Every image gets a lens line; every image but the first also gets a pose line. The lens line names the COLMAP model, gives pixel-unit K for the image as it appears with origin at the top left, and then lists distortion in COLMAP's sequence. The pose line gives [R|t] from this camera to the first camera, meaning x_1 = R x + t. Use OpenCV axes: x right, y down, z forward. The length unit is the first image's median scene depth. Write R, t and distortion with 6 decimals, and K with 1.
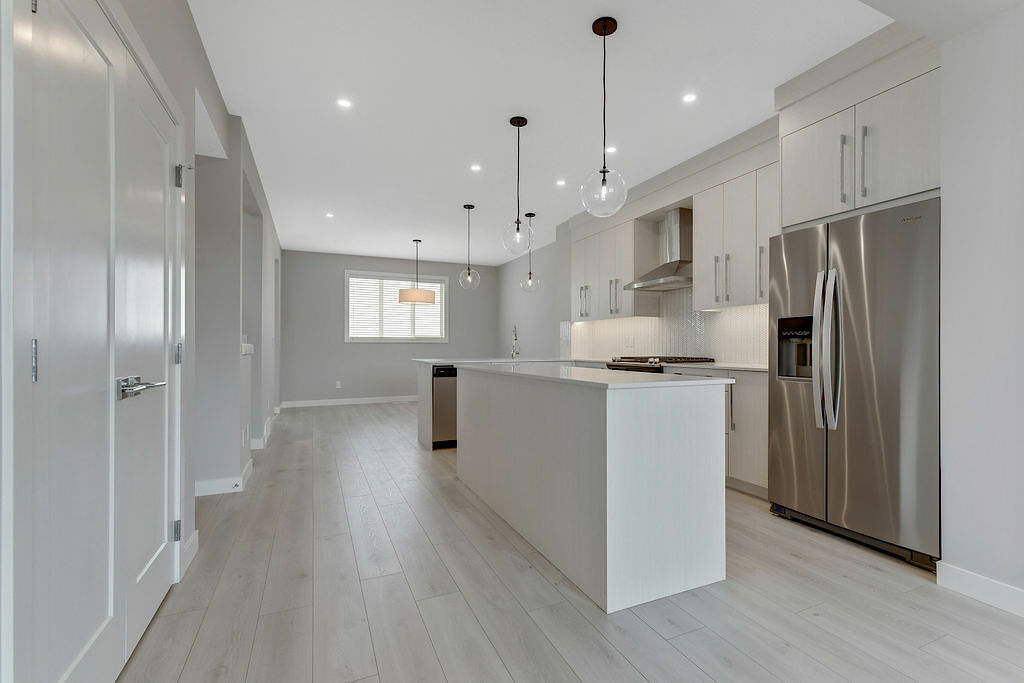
lens RADIAL K [[463.8, 0, 530.4], [0, 463.8, 346.3], [0, 0, 1]] dist [0.012127, -0.001596]
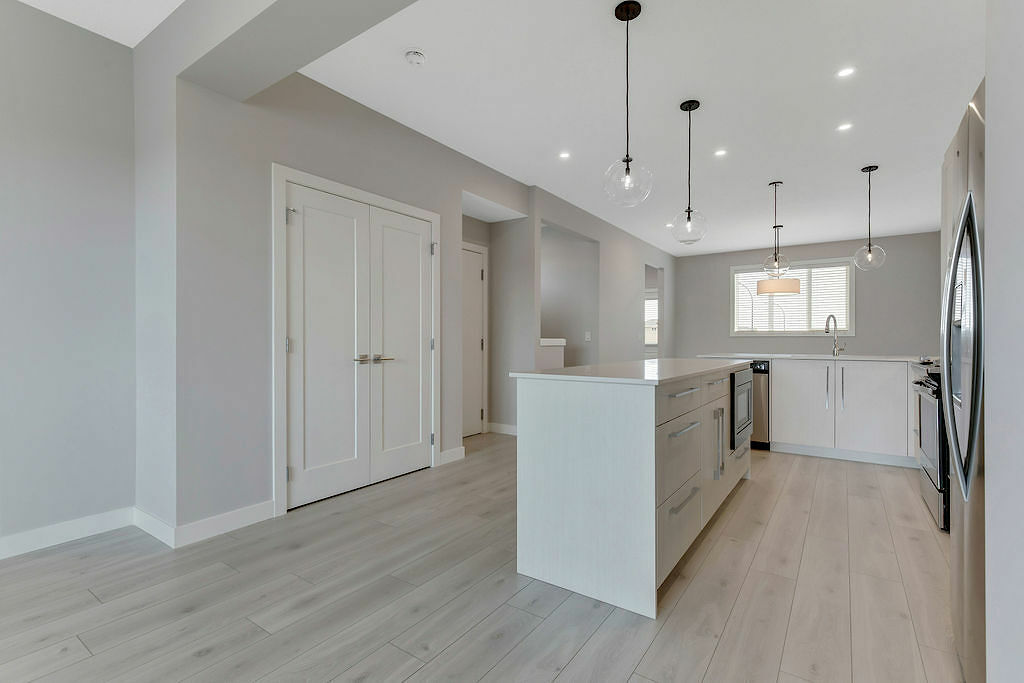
lens RADIAL K [[463.8, 0, 530.6], [0, 463.8, 339.3], [0, 0, 1]] dist [0.012127, -0.001596]
pose [[0.515581, 0.000139, -0.856841, 0.383432], [-0.003325, 0.999993, -0.001838, 0.000130], [0.856835, 0.003796, 0.515577, 0.138831]]
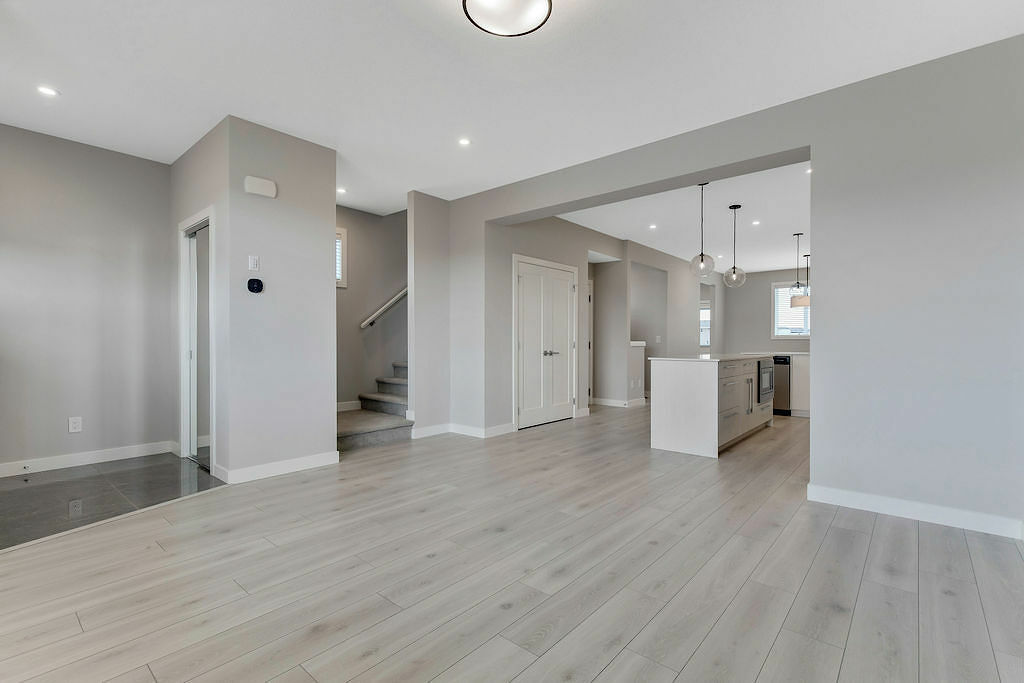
lens RADIAL K [[463.8, 0, 515.5], [0, 463.8, 345.1], [0, 0, 1]] dist [0.012127, -0.001596]
pose [[0.410394, 0.008536, -0.911868, 0.715785], [-0.002564, 0.999963, 0.008207, -0.002146], [0.911905, -0.001030, 0.410400, -0.241135]]
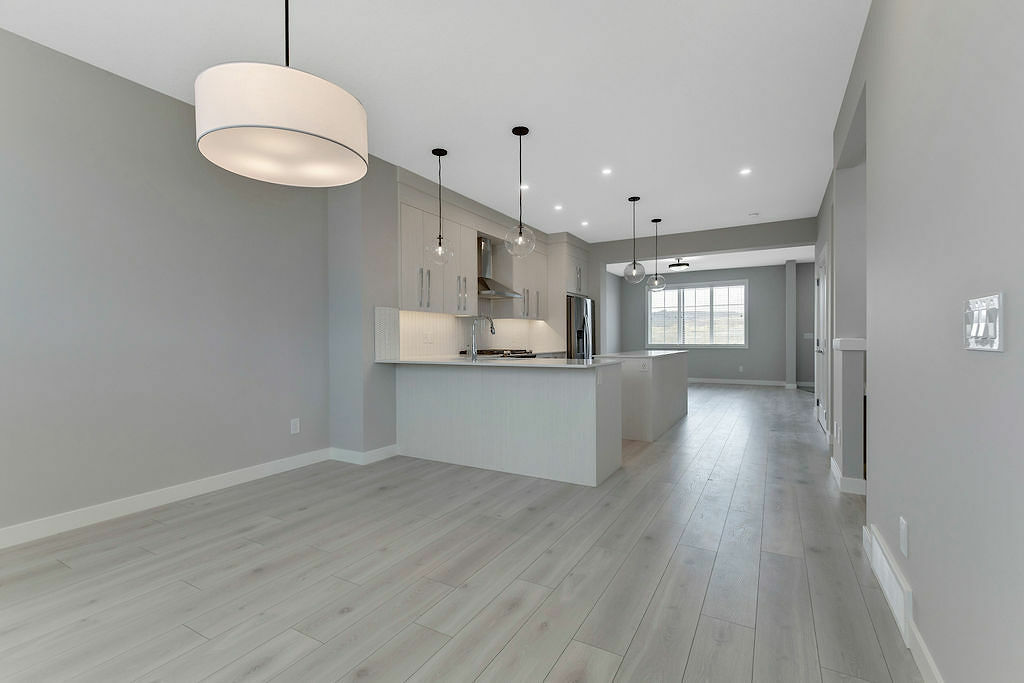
lens RADIAL K [[463.8, 0, 518.0], [0, 463.8, 339.8], [0, 0, 1]] dist [0.012127, -0.001596]
pose [[-0.584989, -0.001837, 0.811039, -0.661809], [0.003694, 0.999981, 0.004930, -0.008226], [-0.811033, 0.005880, -0.584971, 1.376883]]
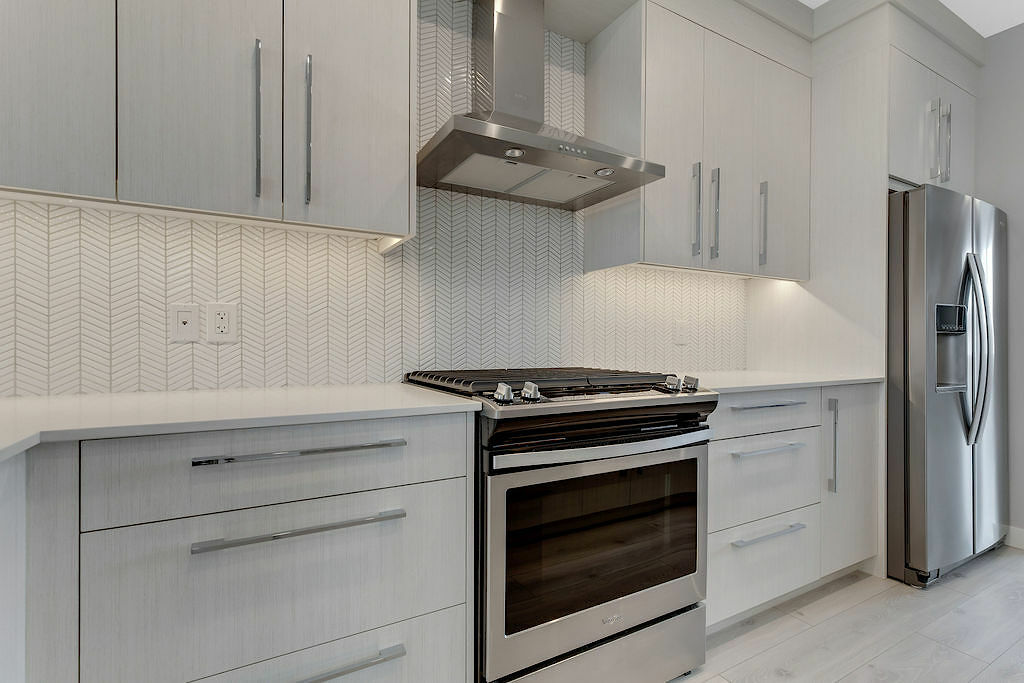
lens RADIAL K [[463.8, 0, 509.2], [0, 463.8, 347.8], [0, 0, 1]] dist [0.012127, -0.001596]
pose [[-0.037170, -0.004021, 0.999301, -0.075936], [0.002643, 0.999988, 0.004122, 0.003172], [-0.999305, 0.002794, -0.037159, 0.844800]]
